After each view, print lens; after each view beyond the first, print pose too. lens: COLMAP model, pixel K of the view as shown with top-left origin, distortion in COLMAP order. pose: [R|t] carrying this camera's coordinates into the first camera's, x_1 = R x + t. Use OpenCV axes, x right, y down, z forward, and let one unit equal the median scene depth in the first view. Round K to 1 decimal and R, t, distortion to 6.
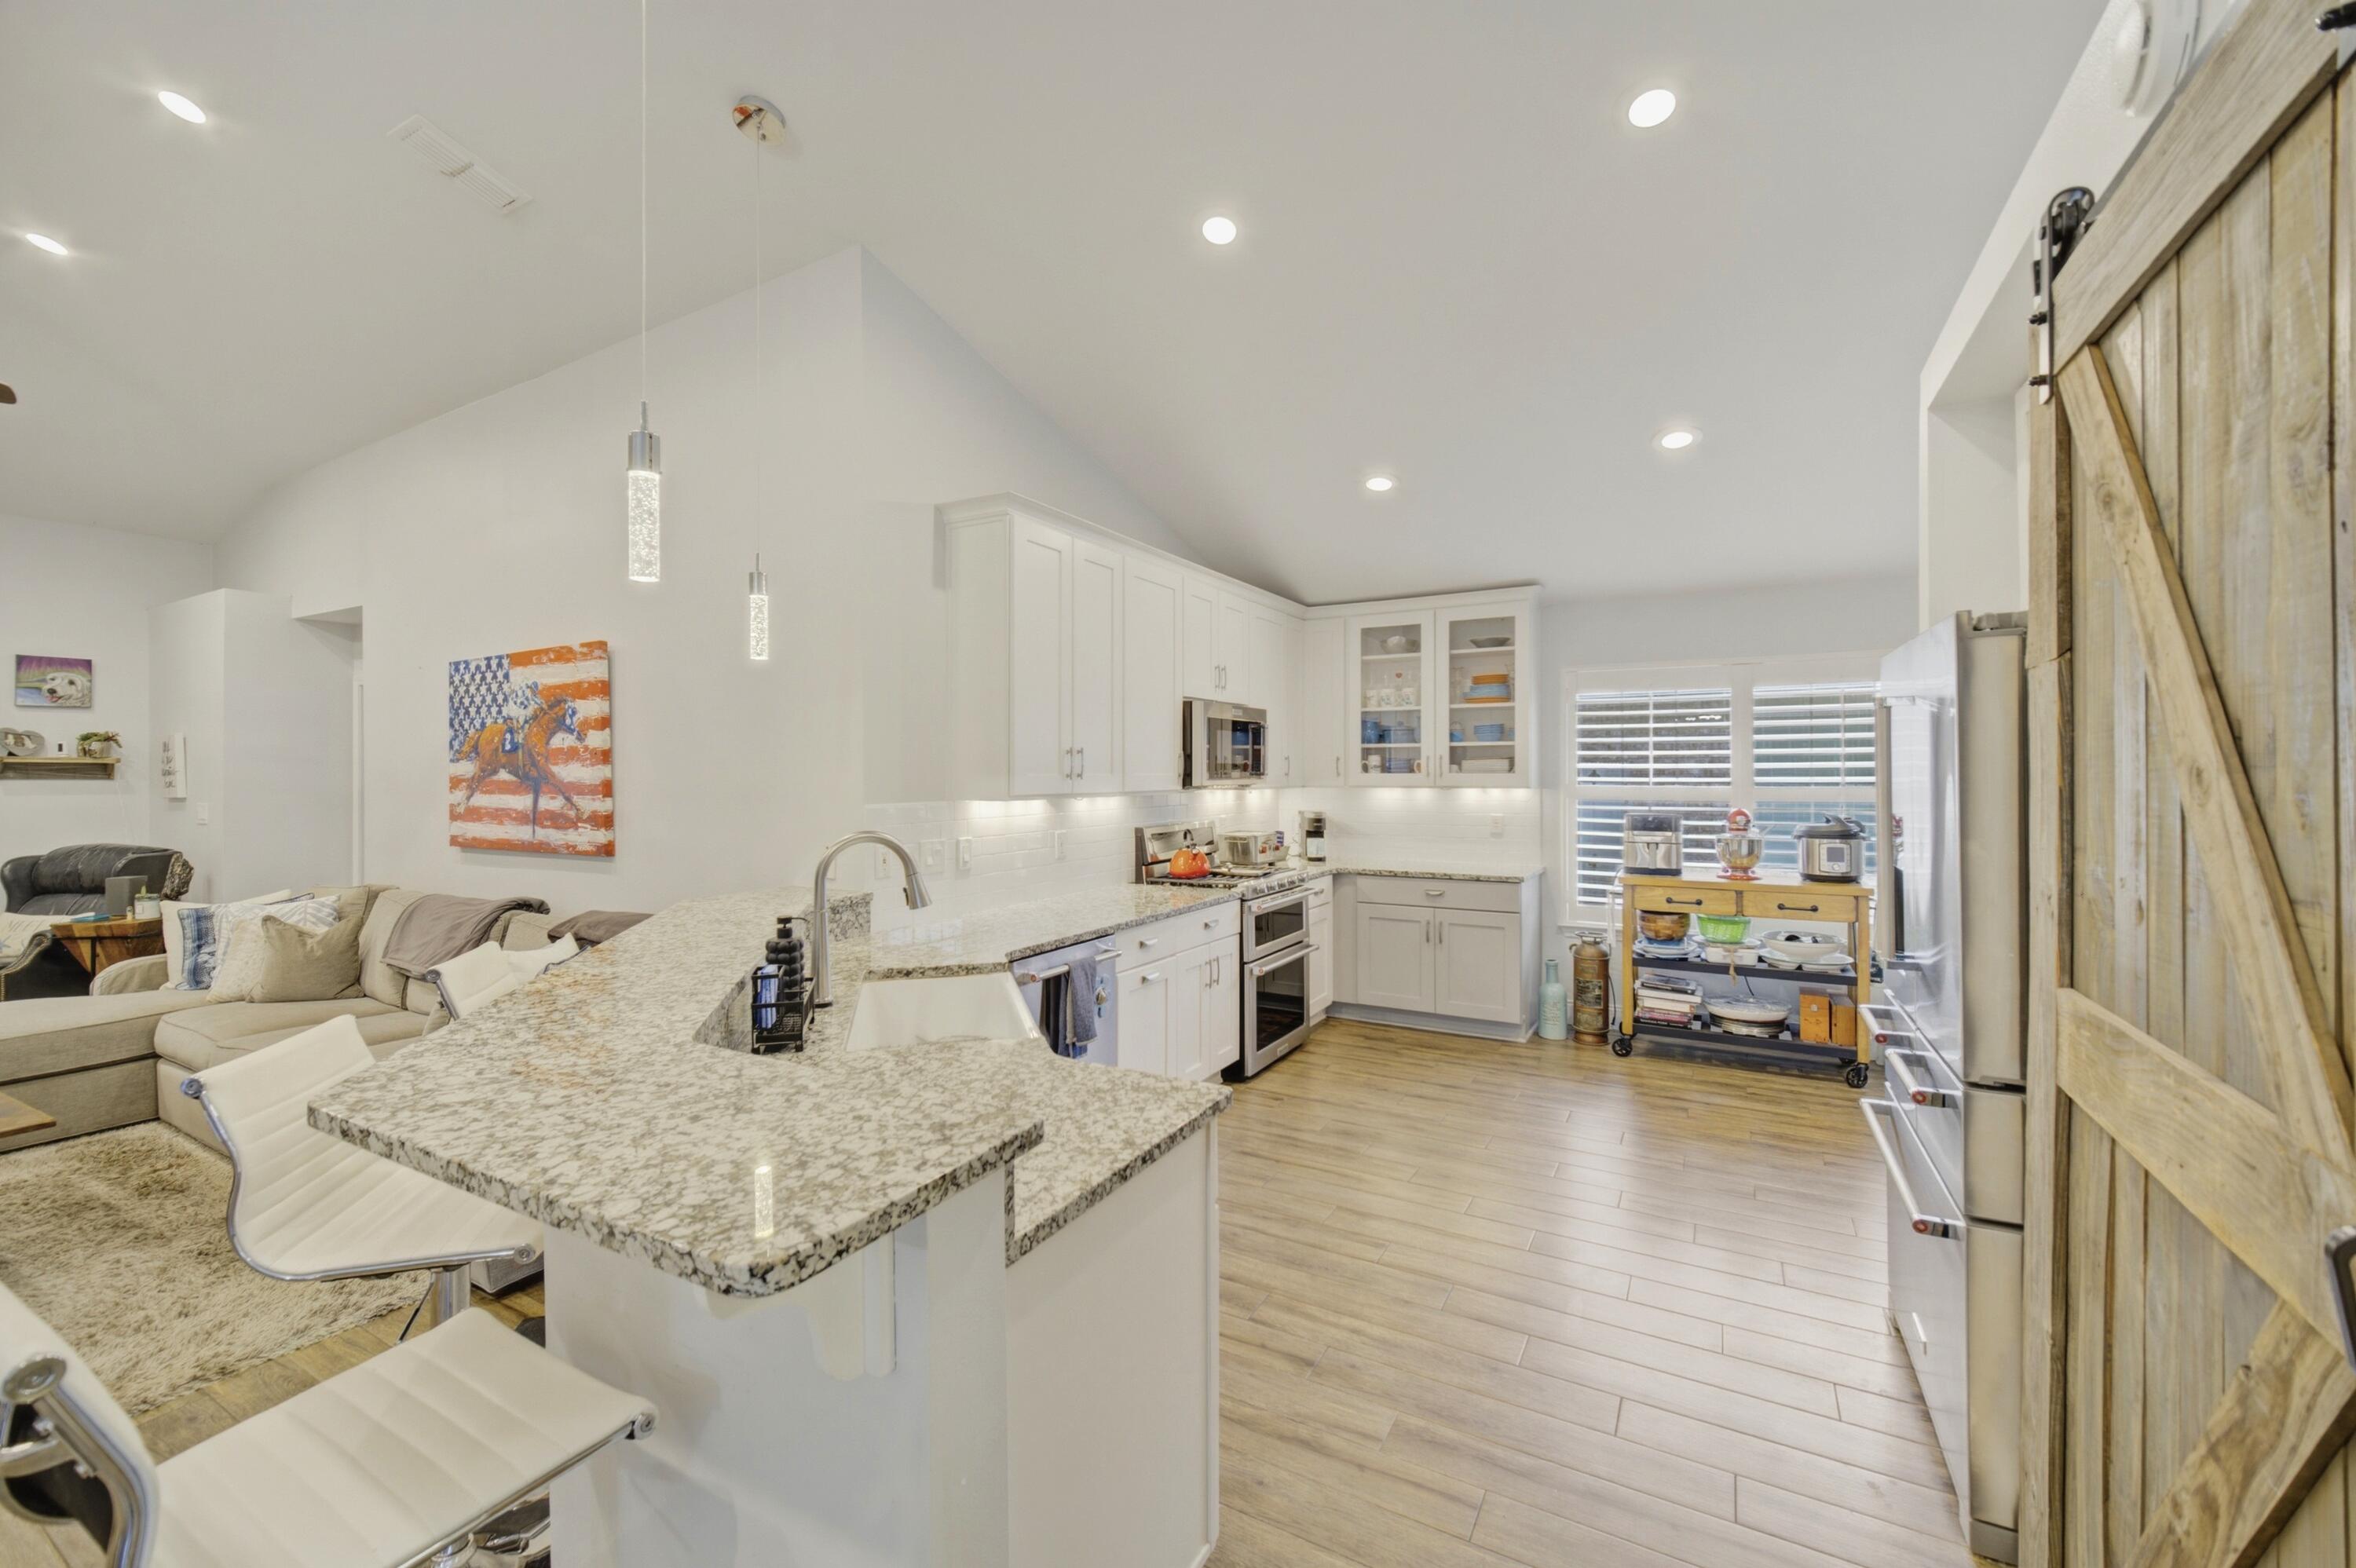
lens RADIAL K [[950.3, 0, 1170.8], [0, 950.3, 772.1], [0, 0, 1]] dist [-0.001772, 0.000053]
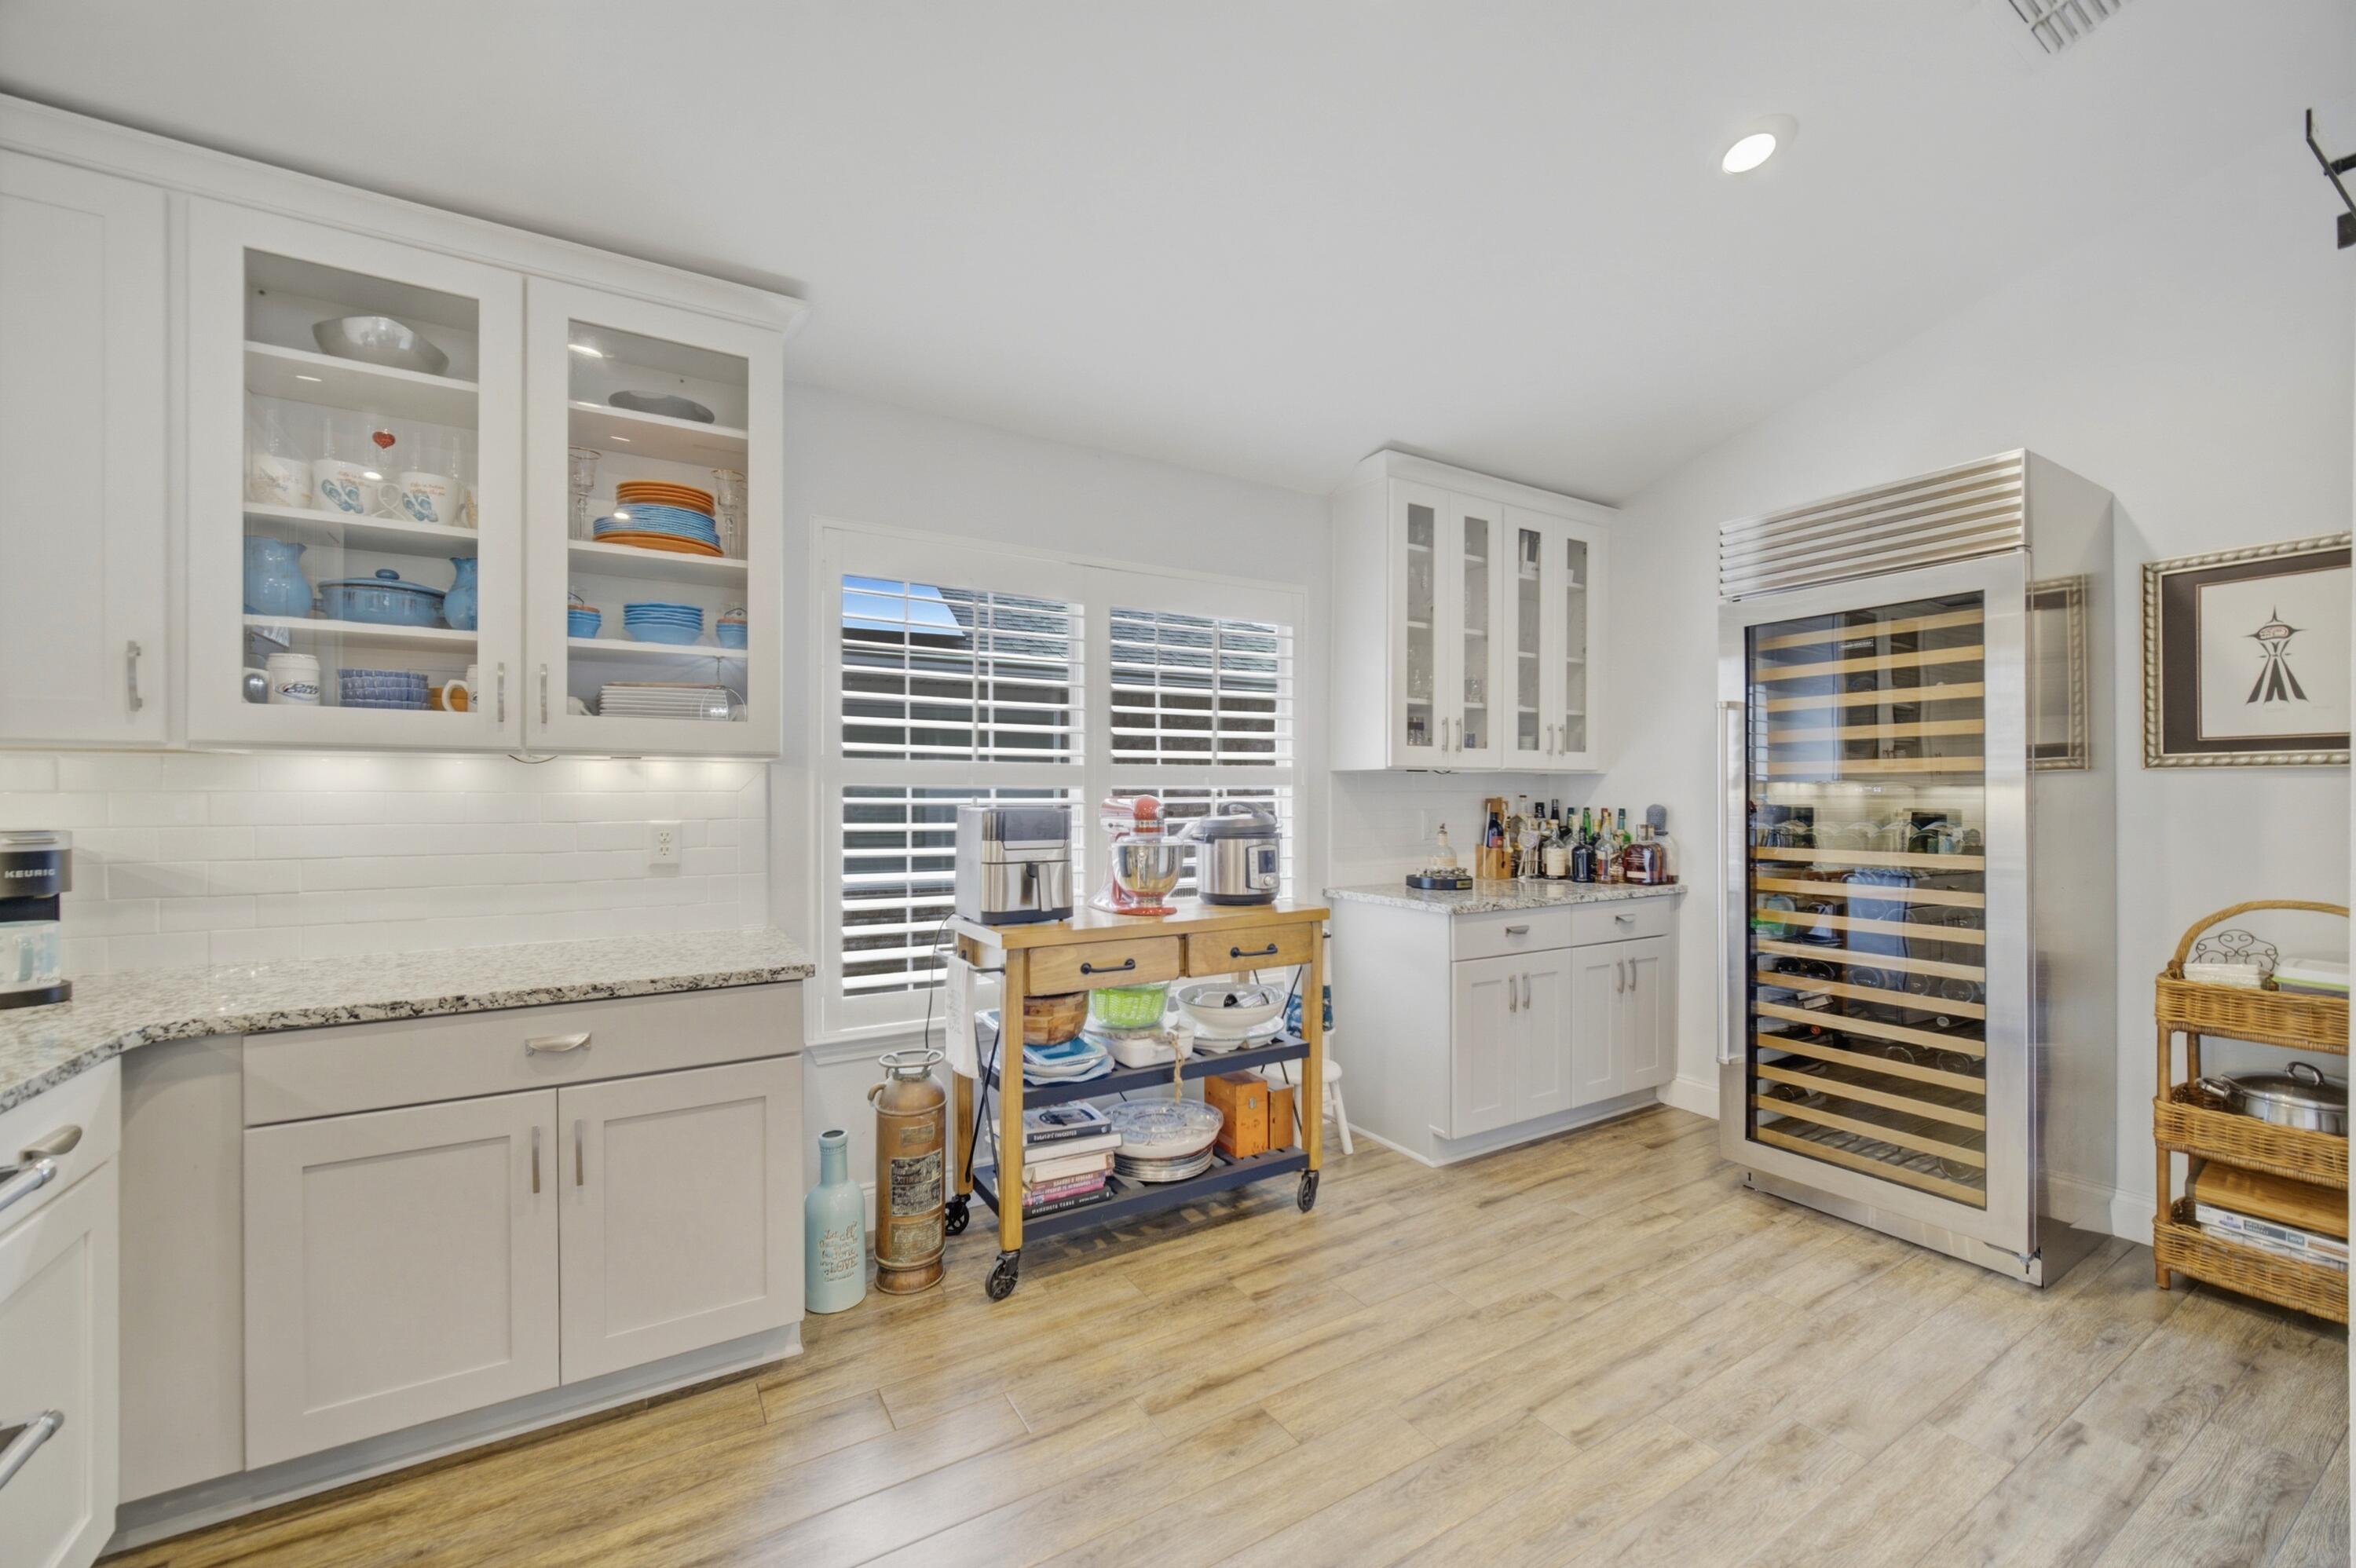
lens RADIAL K [[939.0, 0, 1174.6], [0, 939.0, 793.1], [0, 0, 1]] dist [-0.002097, 0.000086]
pose [[0.481731, 0.003505, 0.876312, 0.096092], [-0.001537, 0.999994, -0.003155, 0.040995], [-0.876318, 0.000173, 0.481733, 0.734157]]
